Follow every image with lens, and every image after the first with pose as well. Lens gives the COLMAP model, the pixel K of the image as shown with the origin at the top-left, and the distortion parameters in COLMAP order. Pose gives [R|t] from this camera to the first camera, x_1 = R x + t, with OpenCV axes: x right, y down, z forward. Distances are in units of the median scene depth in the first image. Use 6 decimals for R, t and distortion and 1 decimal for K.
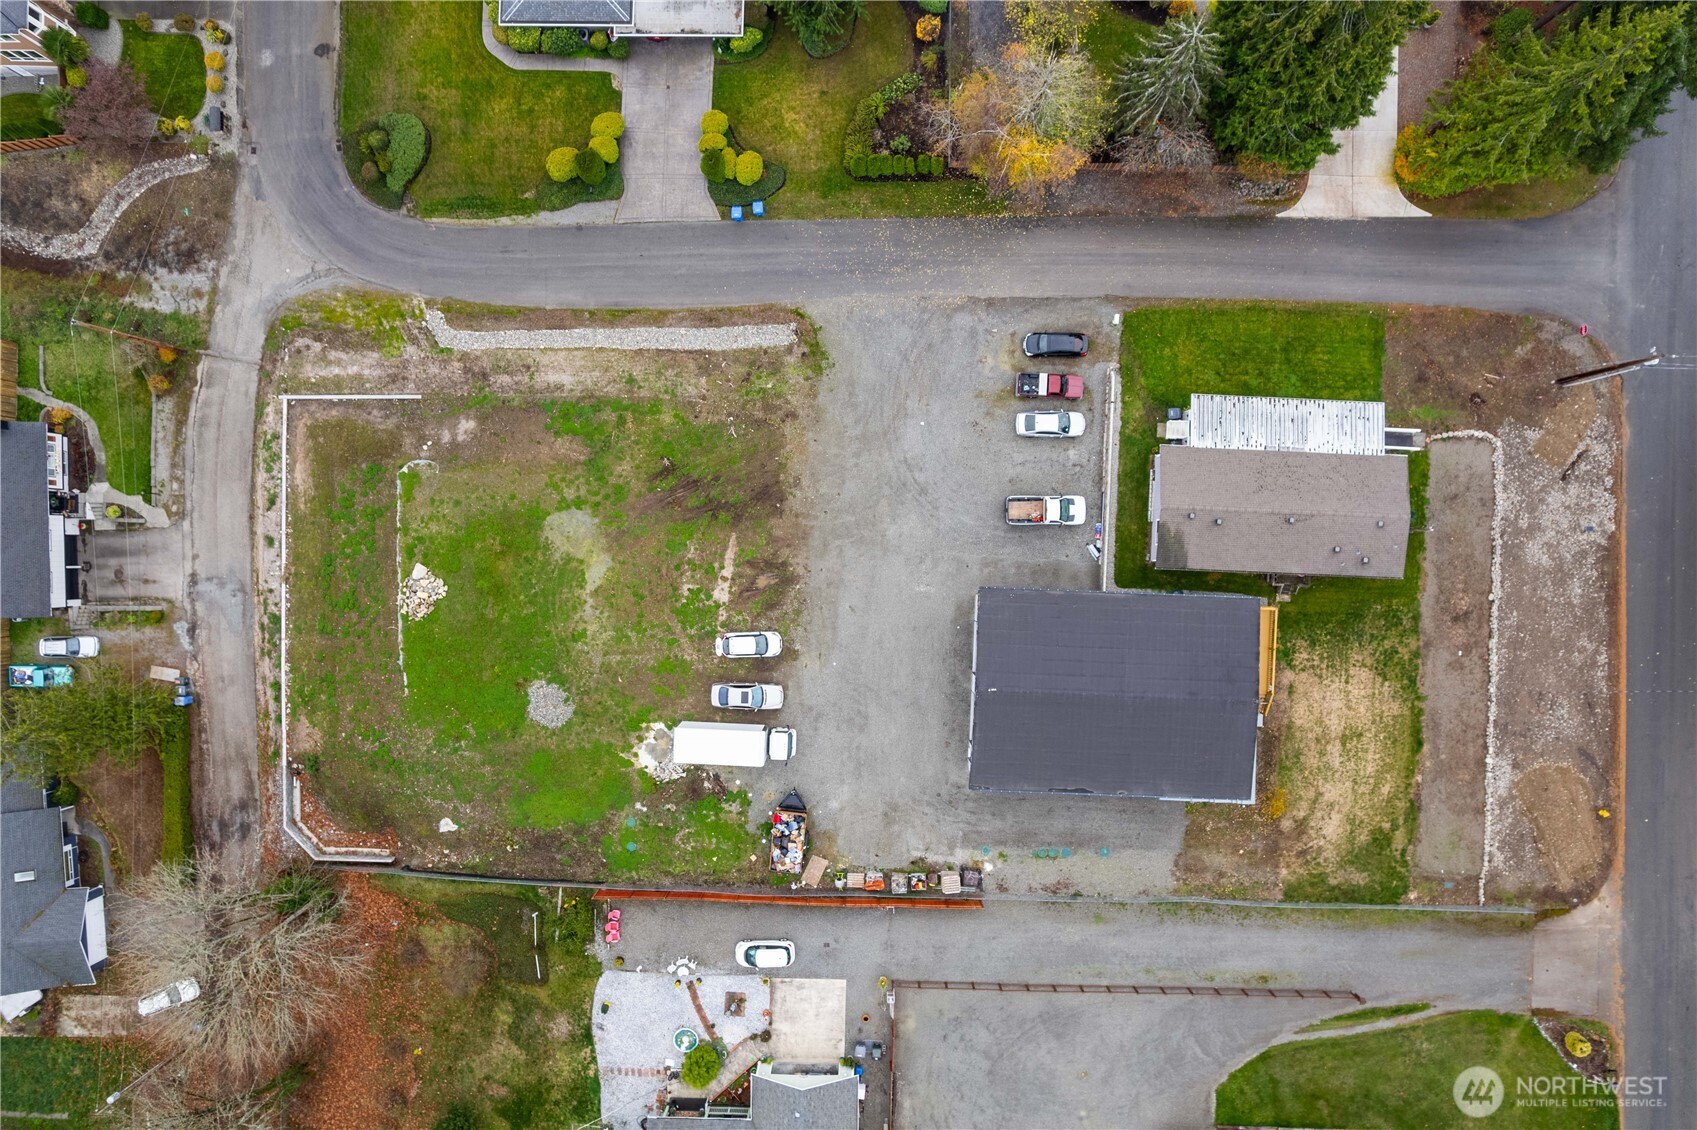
lens RADIAL K [[1090.8, 0, 848.5], [0, 1090.8, 565.0], [0, 0, 1]] dist [-0.065685, 0.051934]
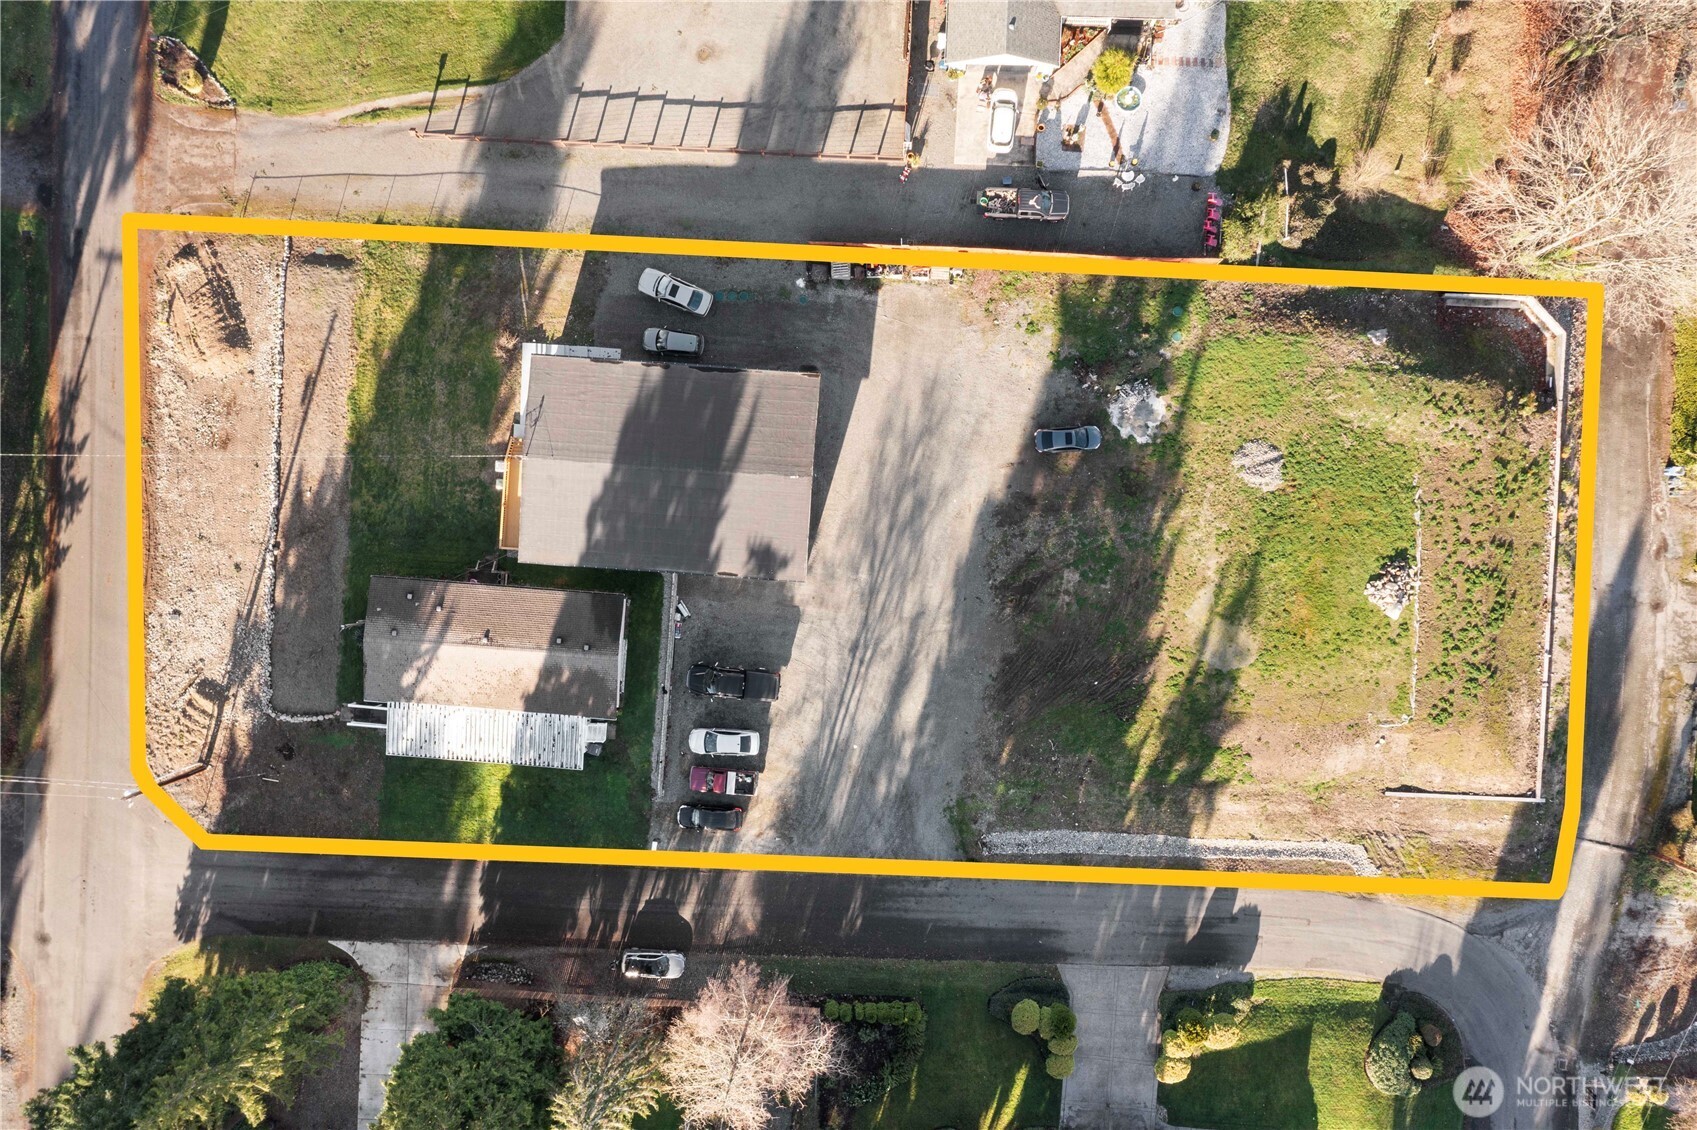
lens RADIAL K [[1381.5, 0, 847.7], [0, 1381.5, 555.7], [0, 0, 1]] dist [0.000622, 0.013769]
pose [[-0.998684, -0.033061, 0.039211, 0.032659], [0.031401, -0.998614, -0.042239, 0.093468], [0.040553, -0.040952, 0.998338, -0.226260]]
